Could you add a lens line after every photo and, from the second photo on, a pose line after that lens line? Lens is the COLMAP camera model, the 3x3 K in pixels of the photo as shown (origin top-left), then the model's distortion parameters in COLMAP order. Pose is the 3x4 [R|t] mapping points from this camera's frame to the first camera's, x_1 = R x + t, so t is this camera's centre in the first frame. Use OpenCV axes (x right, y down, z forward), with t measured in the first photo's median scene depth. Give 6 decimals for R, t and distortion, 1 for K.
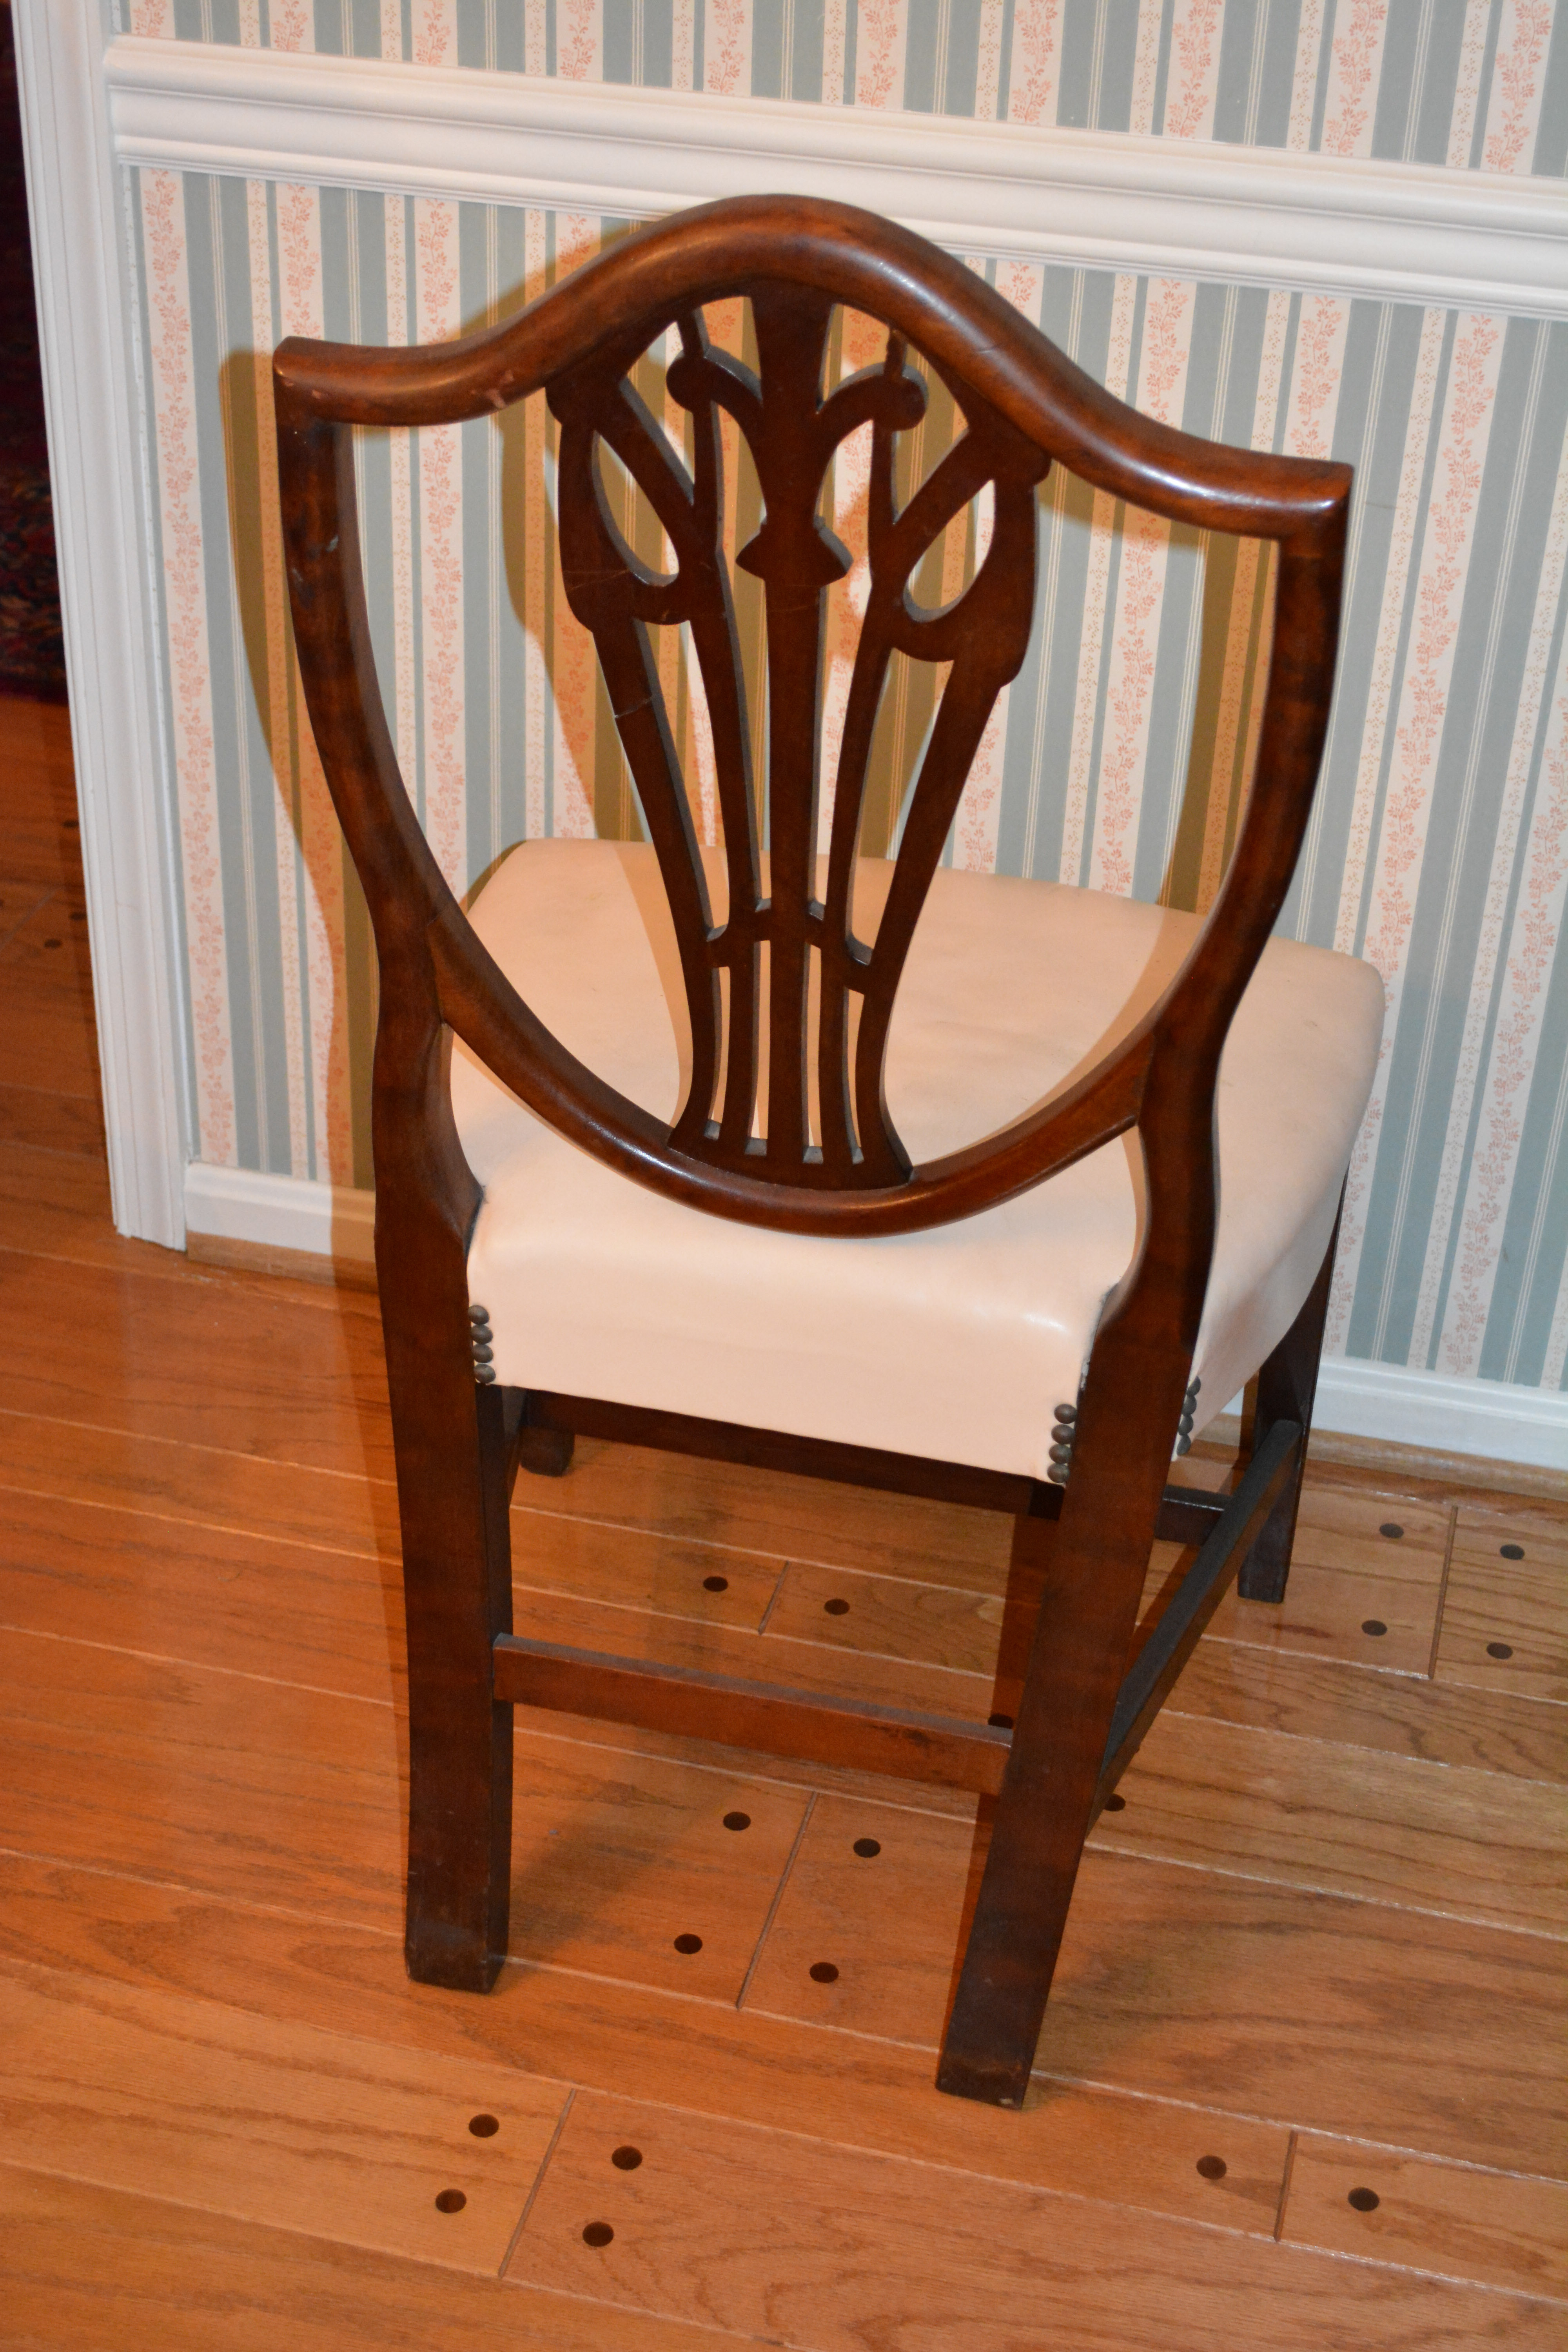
lens RADIAL K [[3274.6, 0, 784.0], [0, 3274.6, 1176.0], [0, 0, 1]] dist [-0.011854, 0.035369]
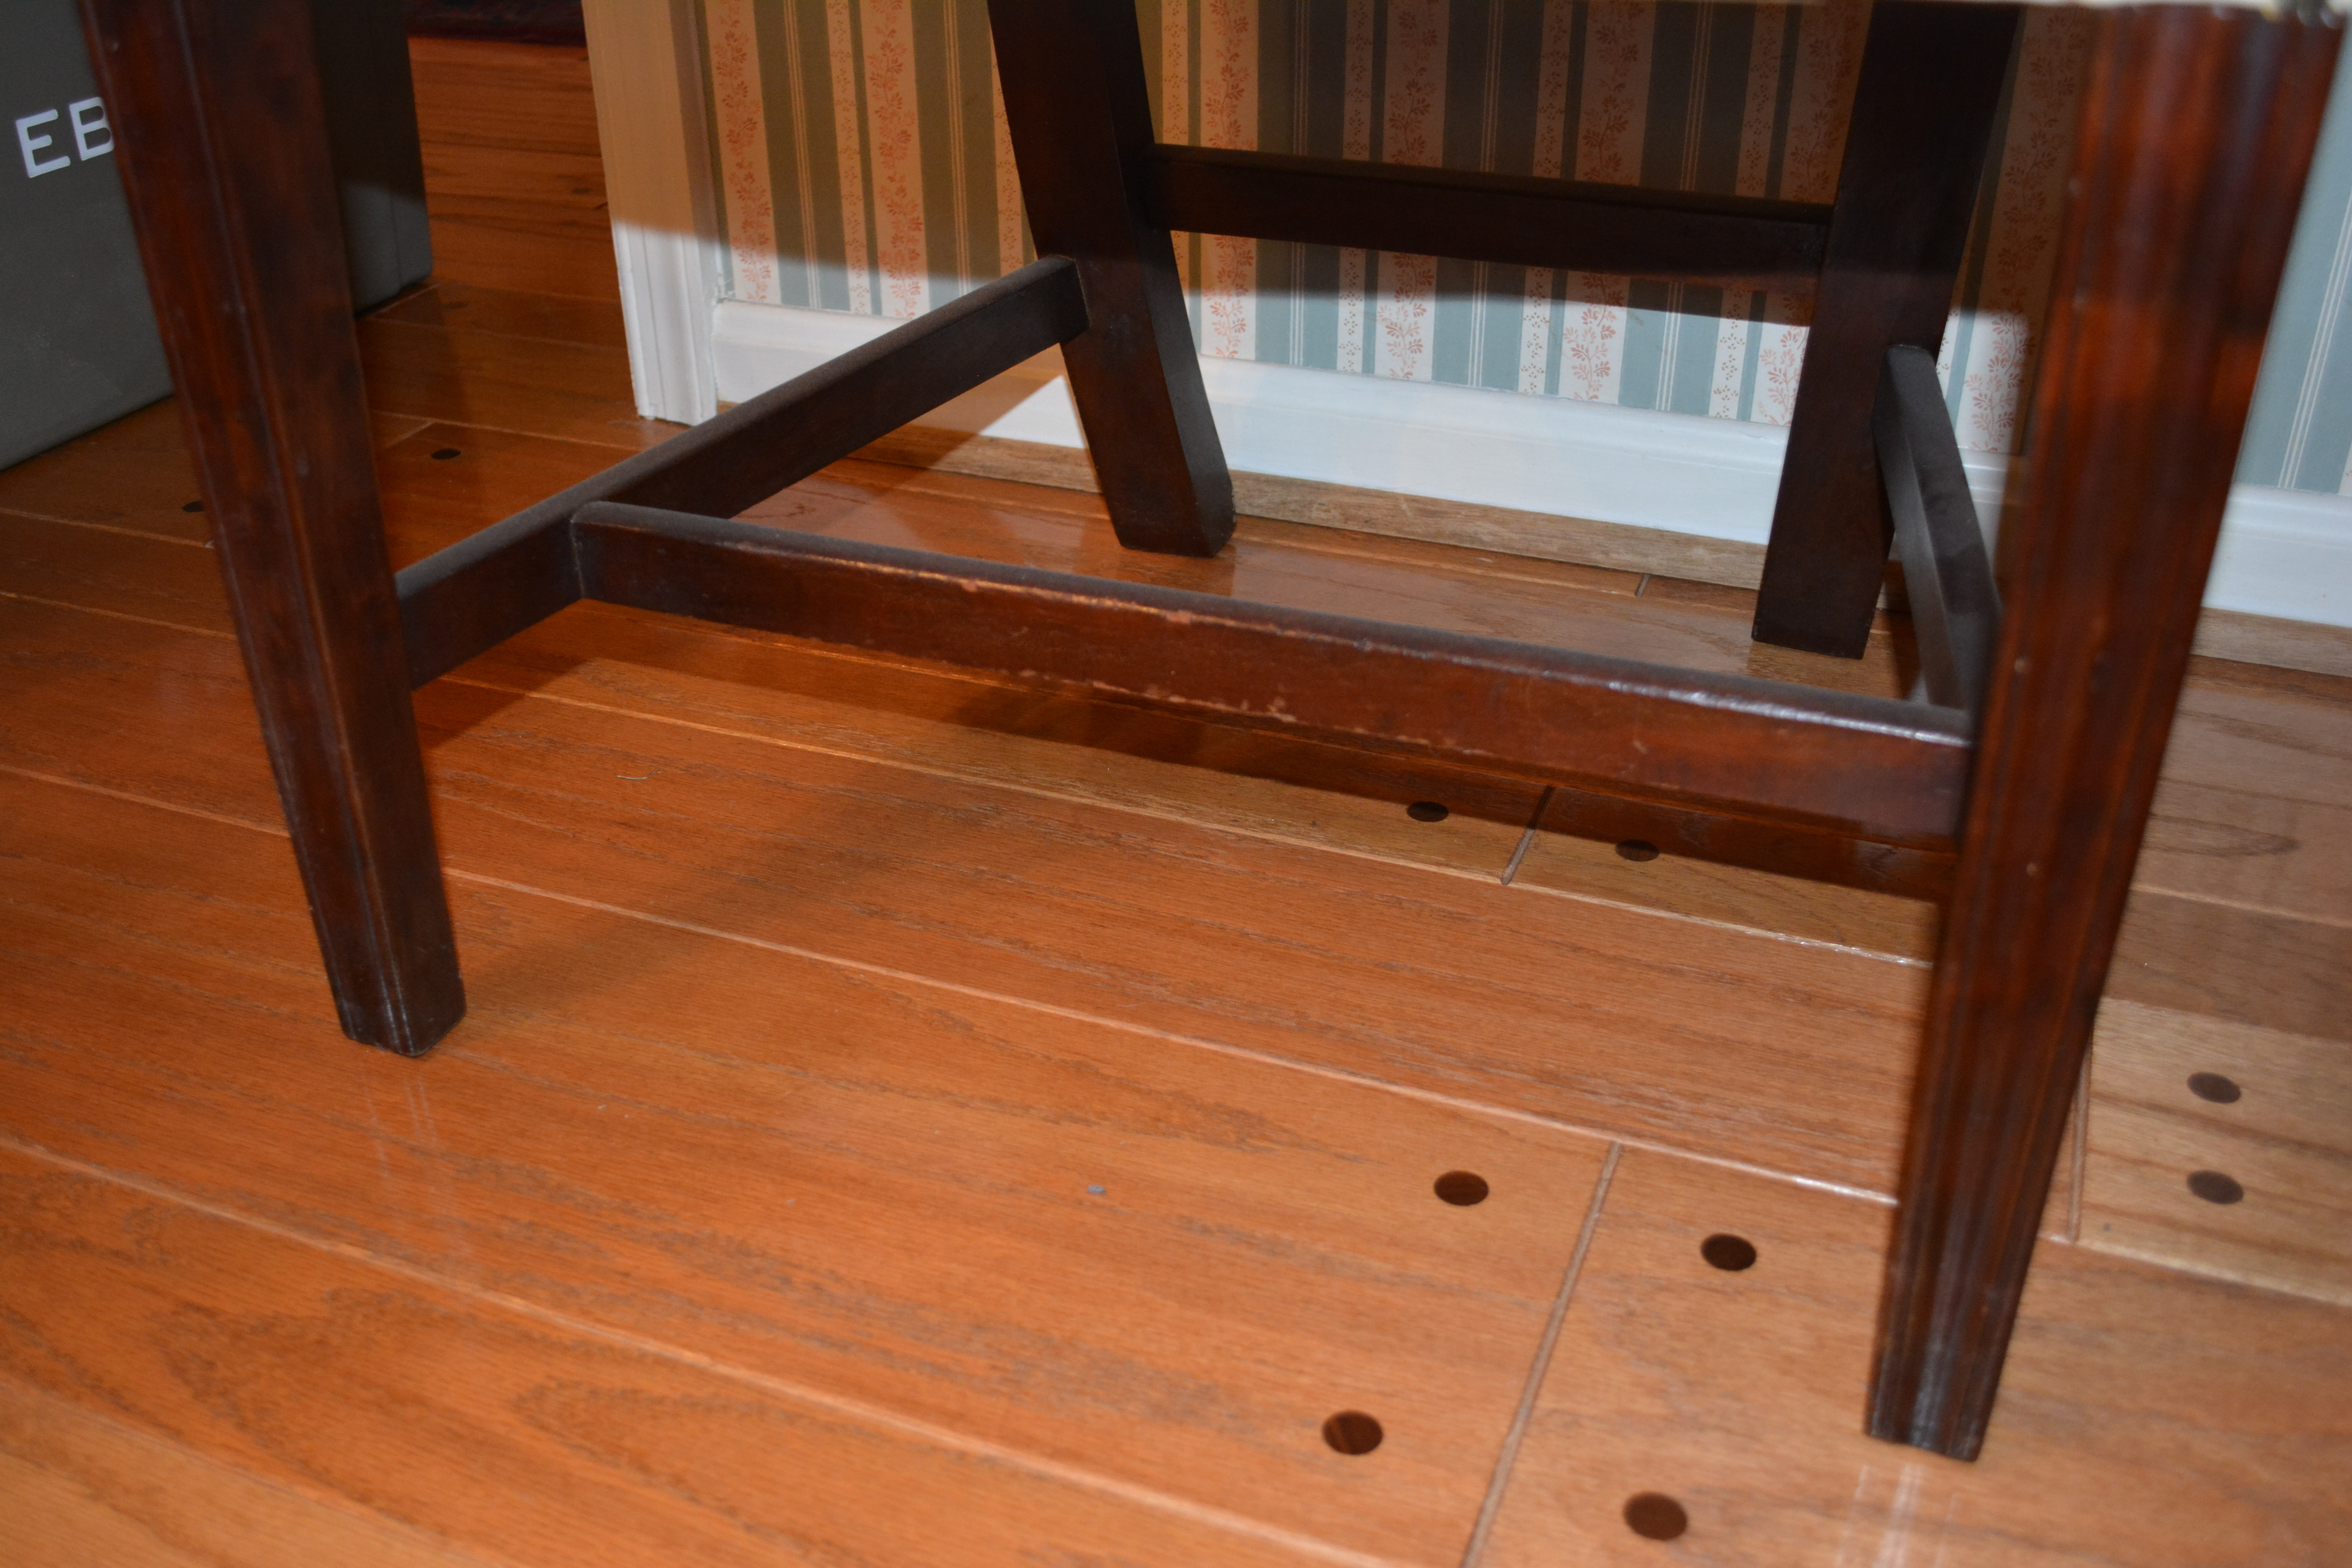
lens RADIAL K [[2201.0, 0, 1166.0], [0, 2201.0, 789.3], [0, 0, 1]] dist [-0.069348, 0.014750]
pose [[0.990239, 0.024072, -0.137286, -0.015038], [-0.028949, 0.999015, -0.033641, 0.152554], [0.136341, 0.037286, 0.989960, 0.676469]]
